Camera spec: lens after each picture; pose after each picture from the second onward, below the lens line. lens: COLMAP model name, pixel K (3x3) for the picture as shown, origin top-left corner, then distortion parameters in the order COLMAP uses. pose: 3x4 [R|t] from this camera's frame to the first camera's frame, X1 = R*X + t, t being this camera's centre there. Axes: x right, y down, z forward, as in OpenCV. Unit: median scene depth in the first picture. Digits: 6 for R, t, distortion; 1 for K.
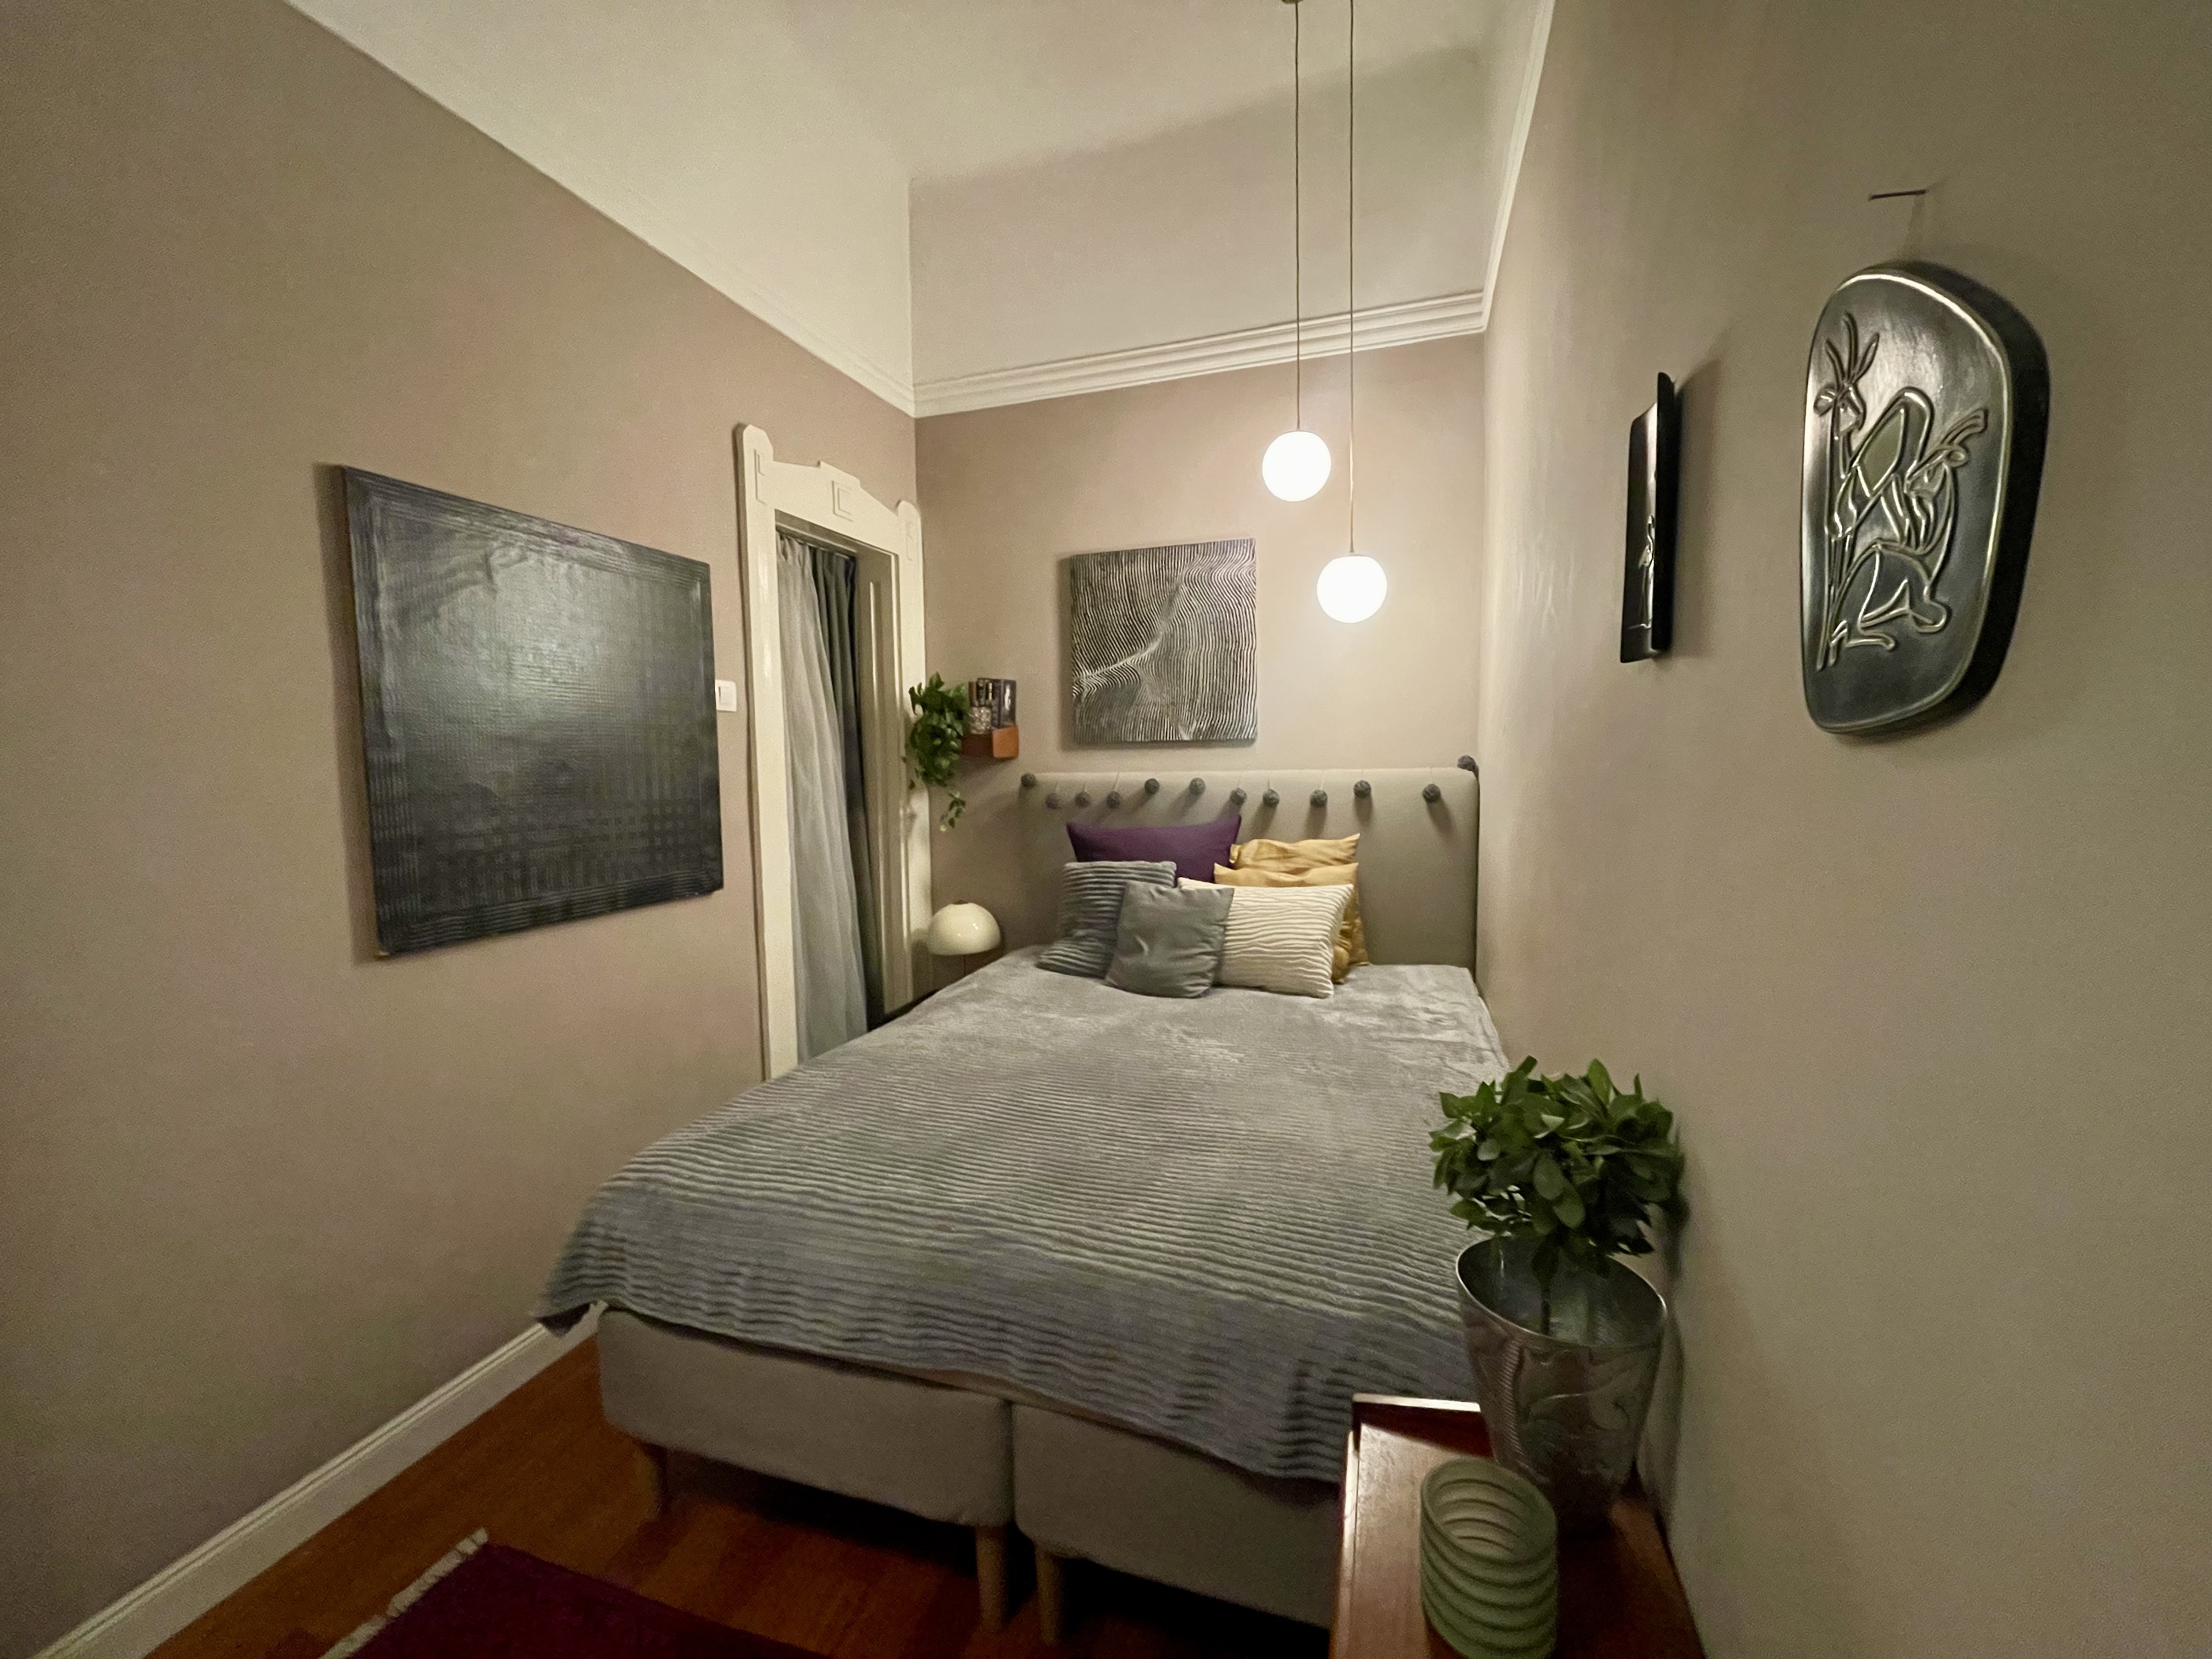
lens RADIAL K [[899.6, 0, 1100.2], [0, 899.6, 829.1], [0, 0, 1]] dist [-0.004590, 0.001275]
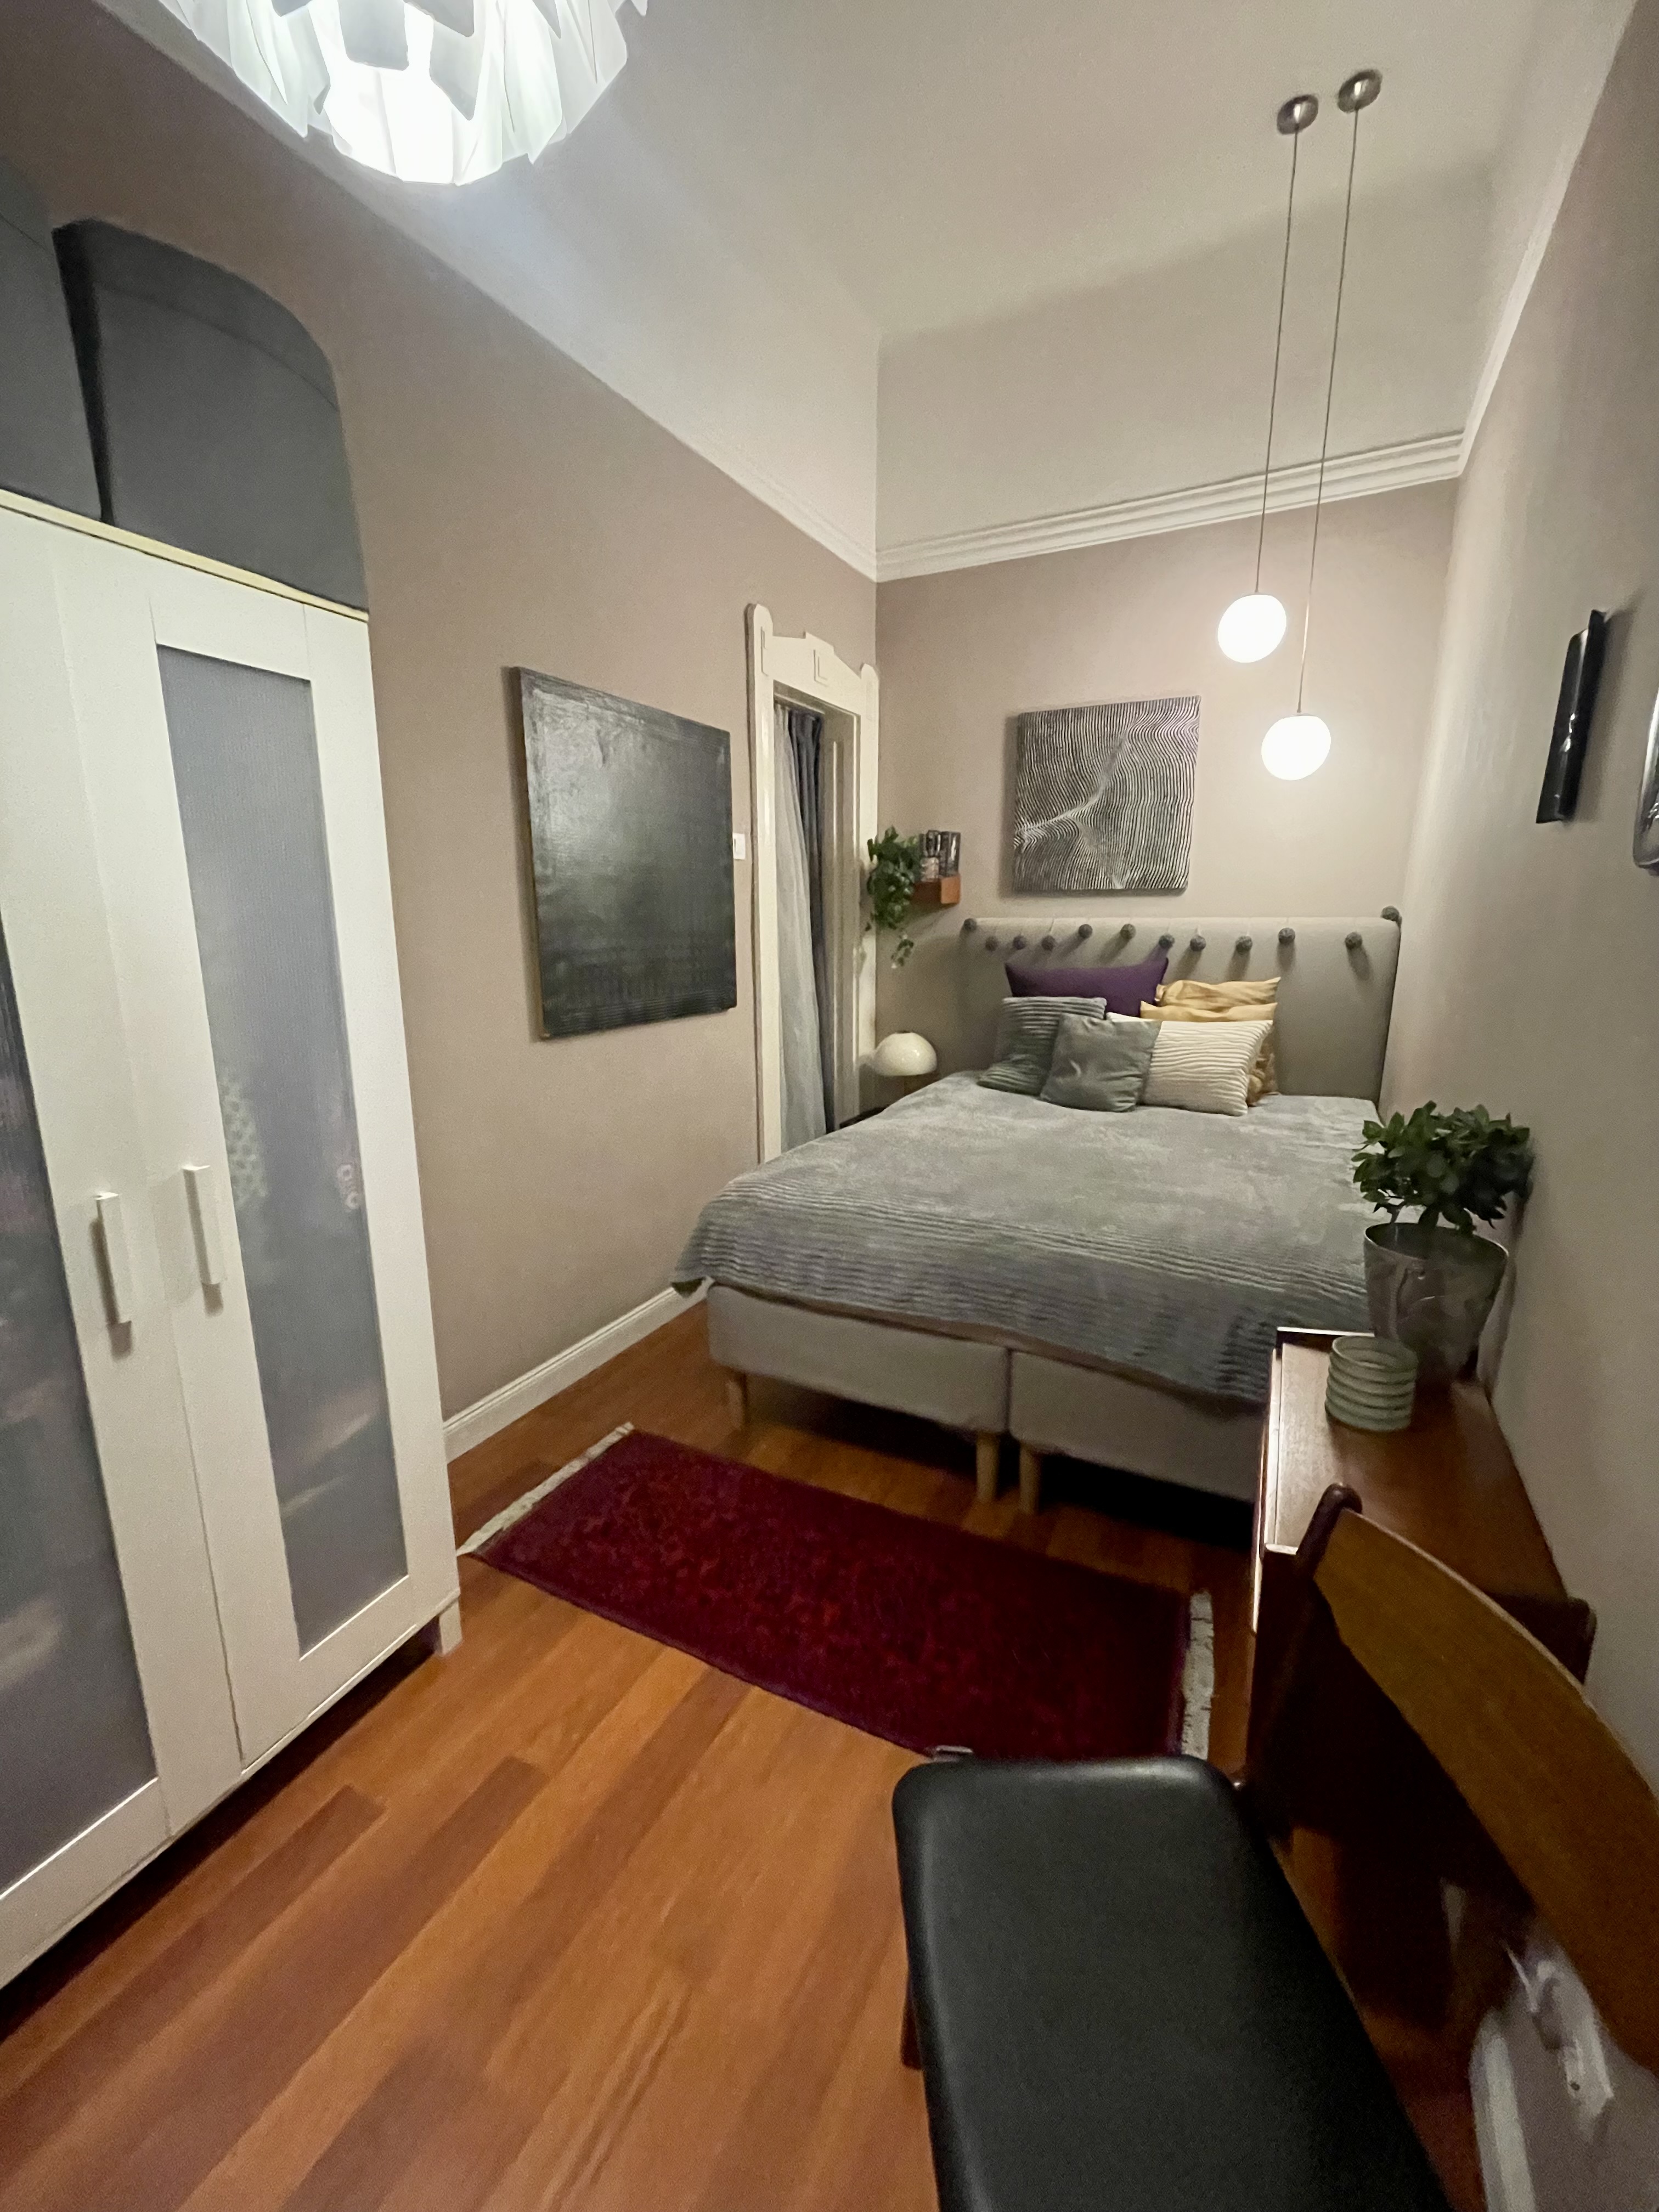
lens RADIAL K [[899.6, 0, 831.9], [0, 899.6, 1113.7], [0, 0, 1]] dist [-0.004590, 0.001275]
pose [[0.988297, 0.045899, -0.145474, -0.089358], [-0.025092, 0.989583, 0.141761, 0.029288], [0.150465, -0.136452, 0.979153, -0.189690]]
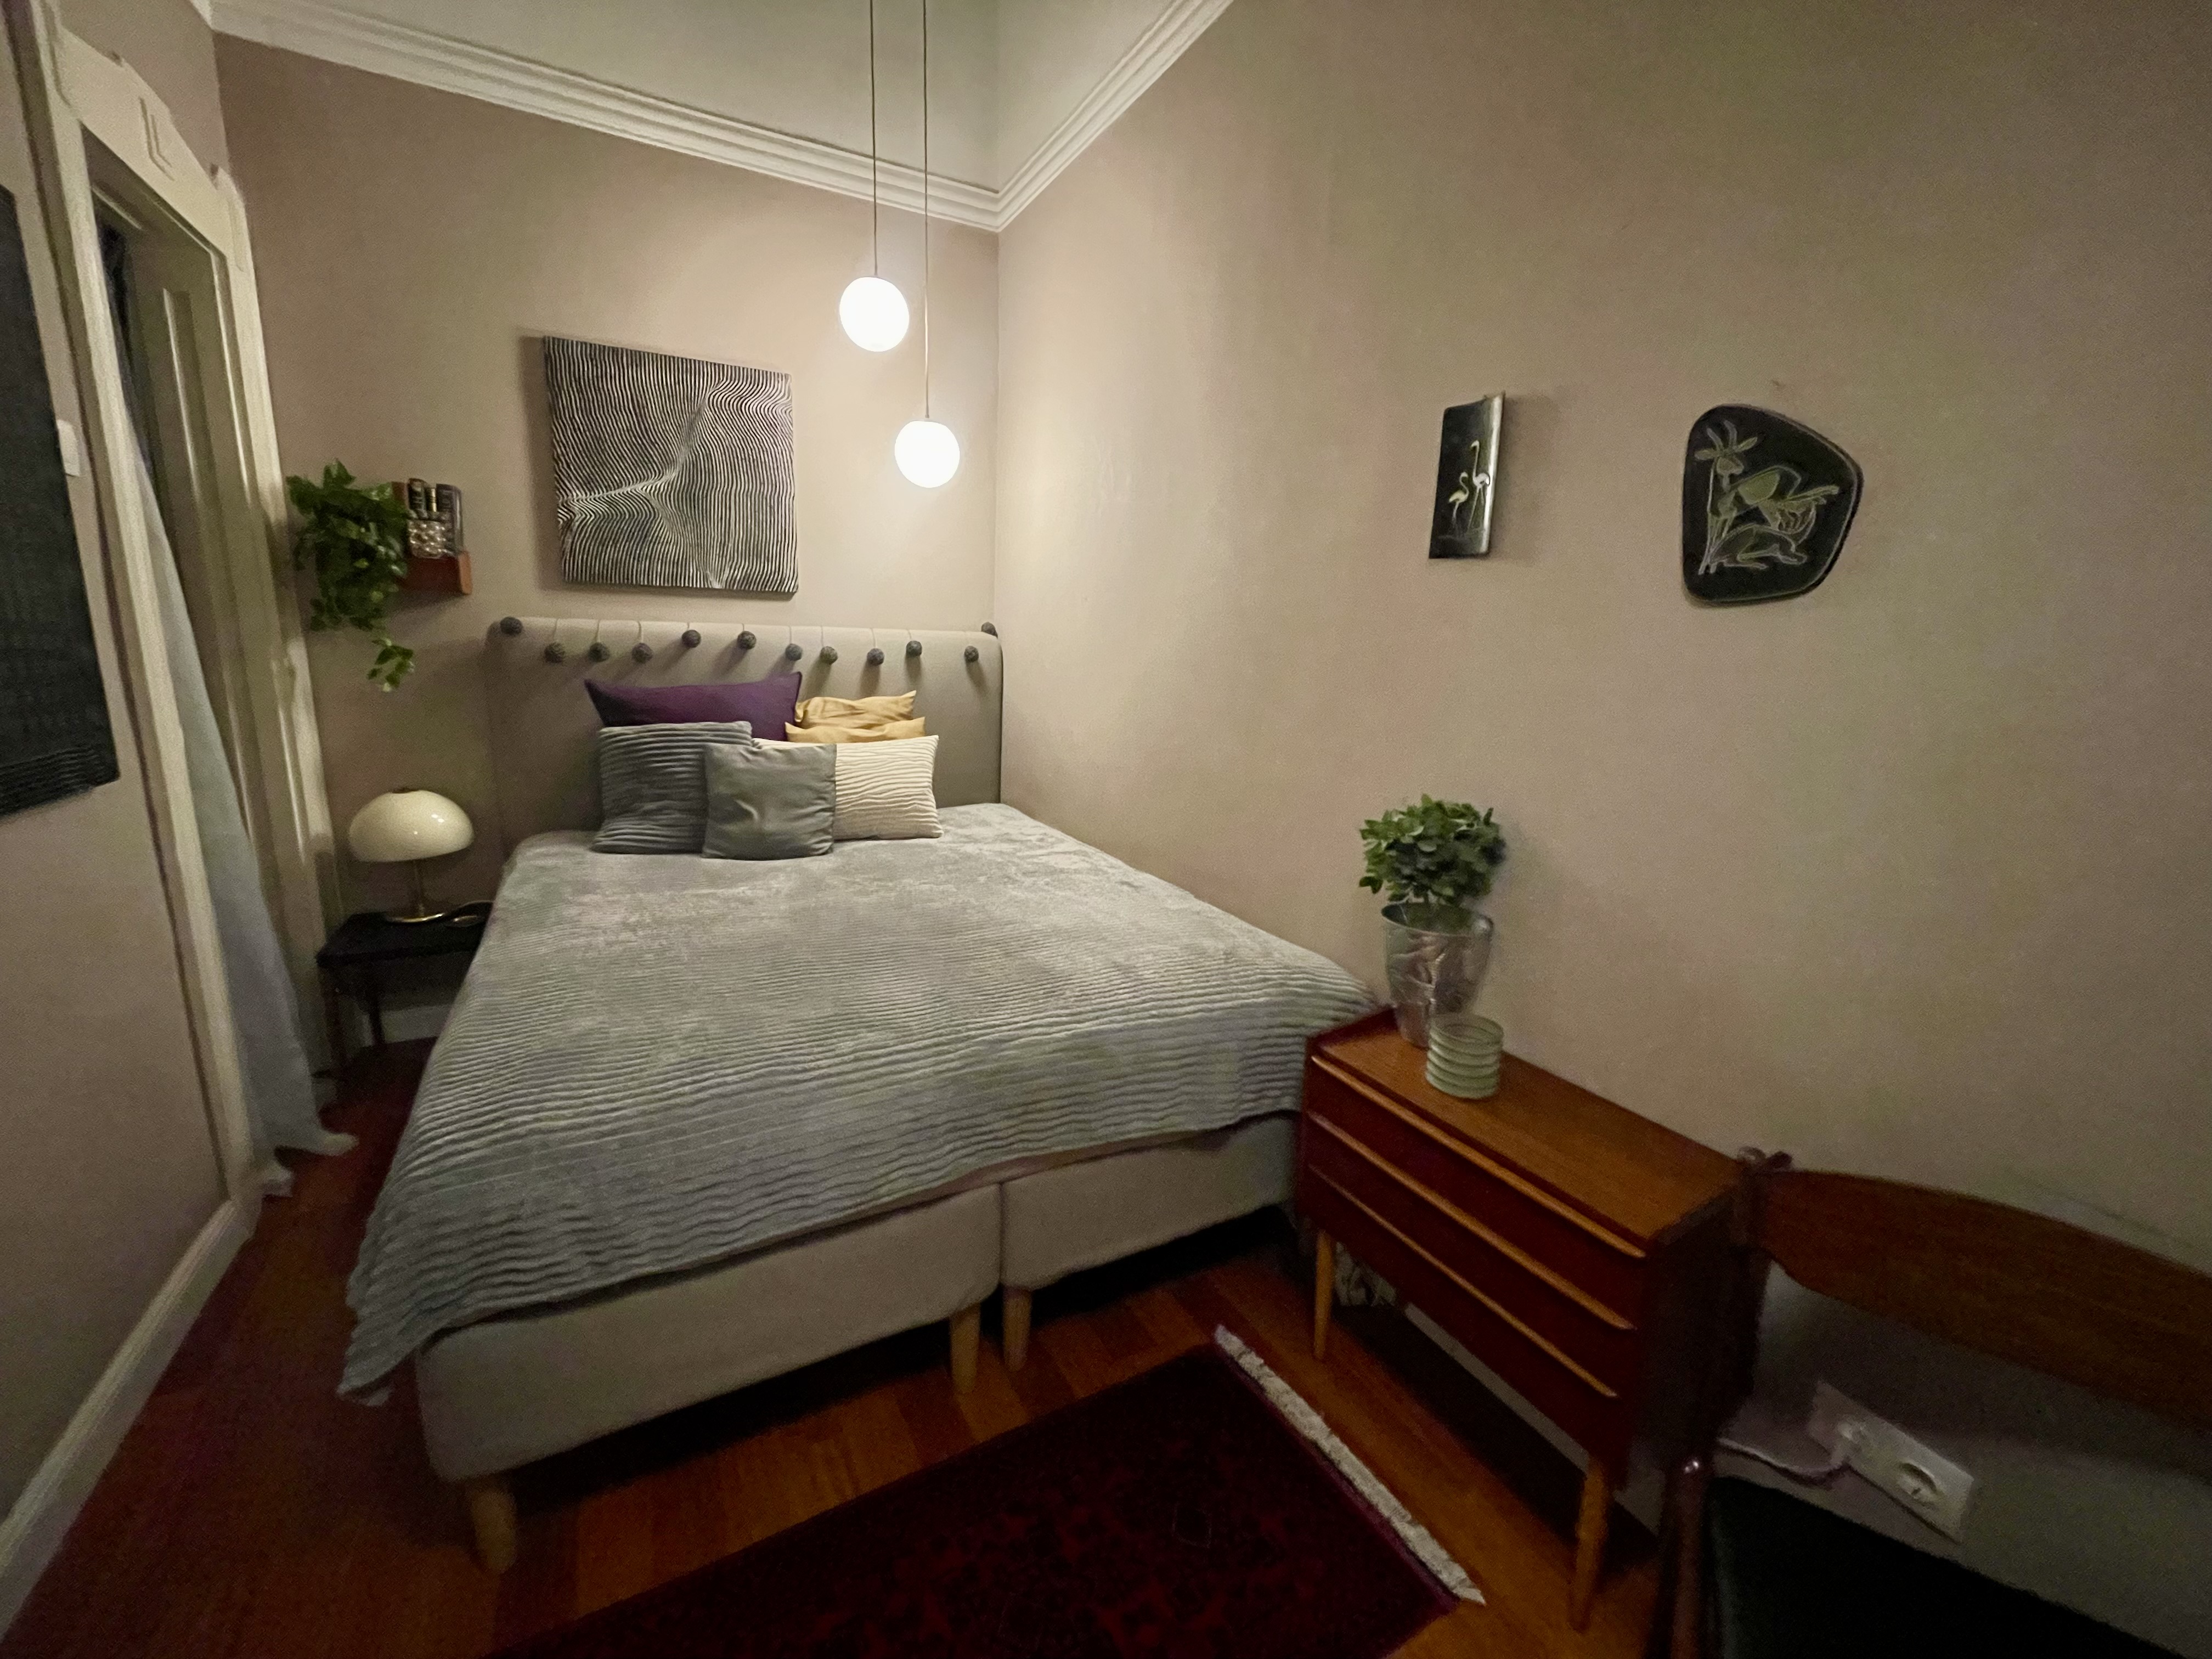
lens RADIAL K [[899.6, 0, 1120.1], [0, 899.6, 821.1], [0, 0, 1]] dist [-0.004590, 0.001275]
pose [[0.679442, -0.108261, 0.725699, -0.356001], [0.015873, 0.990992, 0.132977, 0.021924], [-0.733558, -0.078831, 0.675040, 0.081483]]
